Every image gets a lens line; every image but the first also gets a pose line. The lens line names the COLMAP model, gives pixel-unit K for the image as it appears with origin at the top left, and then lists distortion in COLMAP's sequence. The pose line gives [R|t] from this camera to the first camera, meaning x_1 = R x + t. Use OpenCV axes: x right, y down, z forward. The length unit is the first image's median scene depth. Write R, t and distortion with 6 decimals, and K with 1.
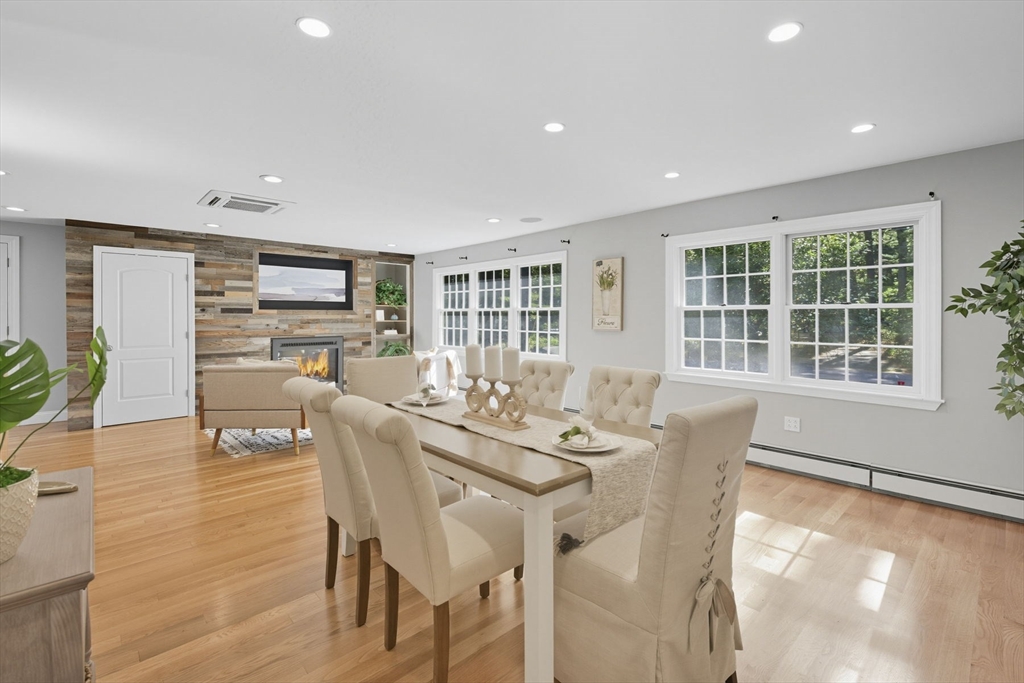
lens RADIAL K [[468.0, 0, 535.6], [0, 468.0, 324.9], [0, 0, 1]] dist [0.000324, -0.004356]
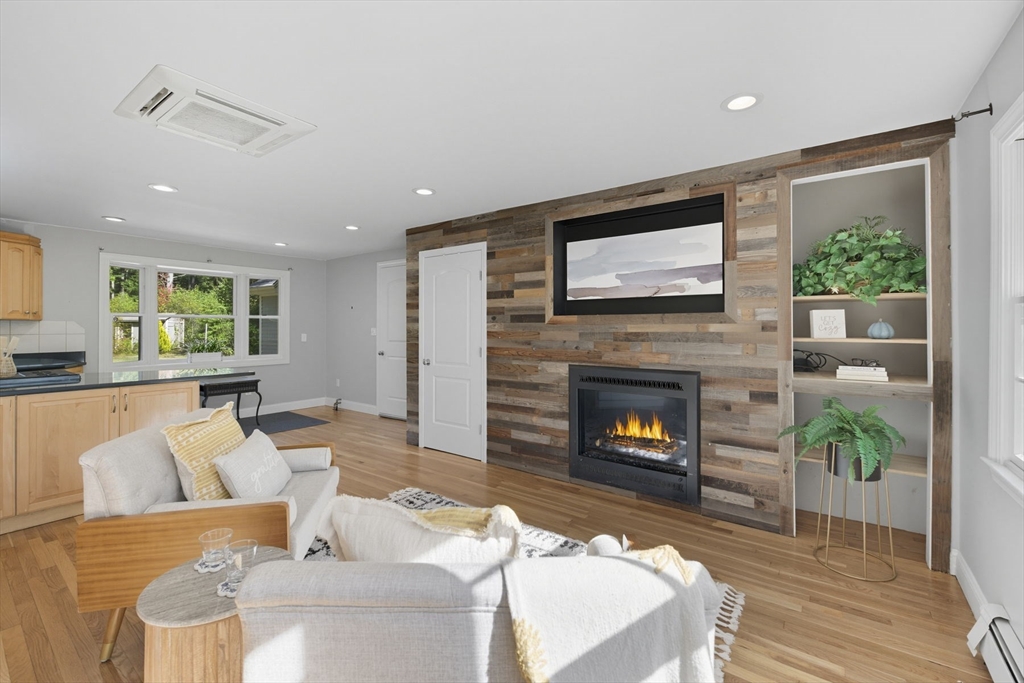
lens RADIAL K [[436.6, 0, 508.8], [0, 436.6, 323.8], [0, 0, 1]] dist [0.005968, -0.001815]
pose [[0.167962, -0.006274, -0.985774, -0.046104], [-0.017270, 0.999808, -0.009306, -0.016725], [0.985642, 0.018587, 0.167821, 0.879943]]
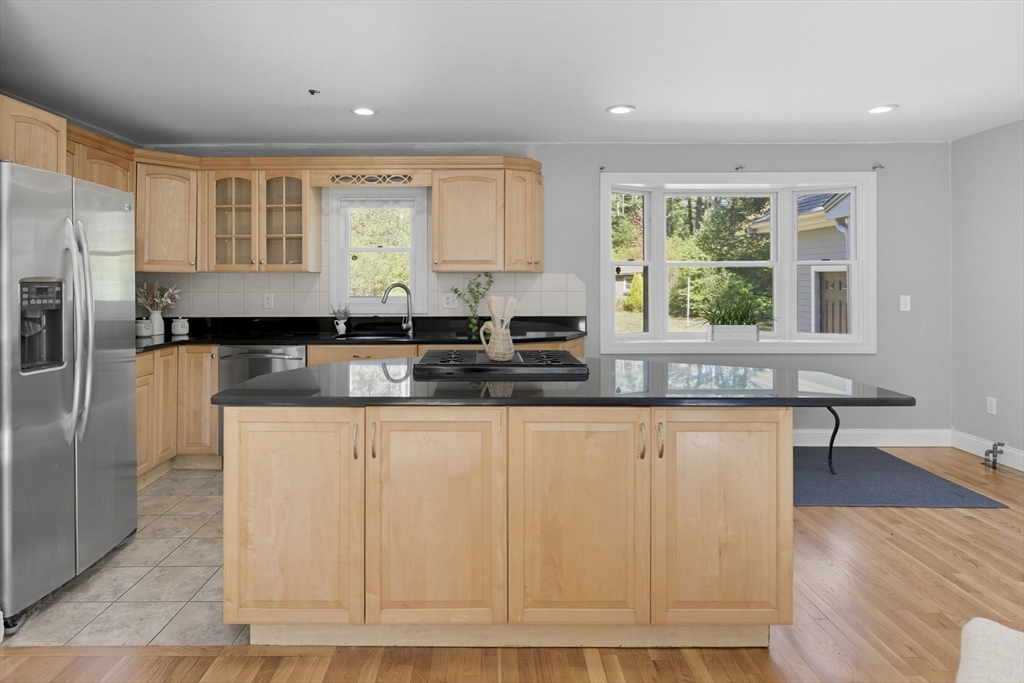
lens RADIAL K [[579.4, 0, 469.7], [0, 579.4, 289.8], [0, 0, 1]] dist [-0.004454, -0.007540]
pose [[-0.702393, 0.011355, -0.711699, -0.320801], [-0.012307, 0.999530, 0.028093, -0.013388], [0.711683, 0.028491, -0.701923, 0.676390]]
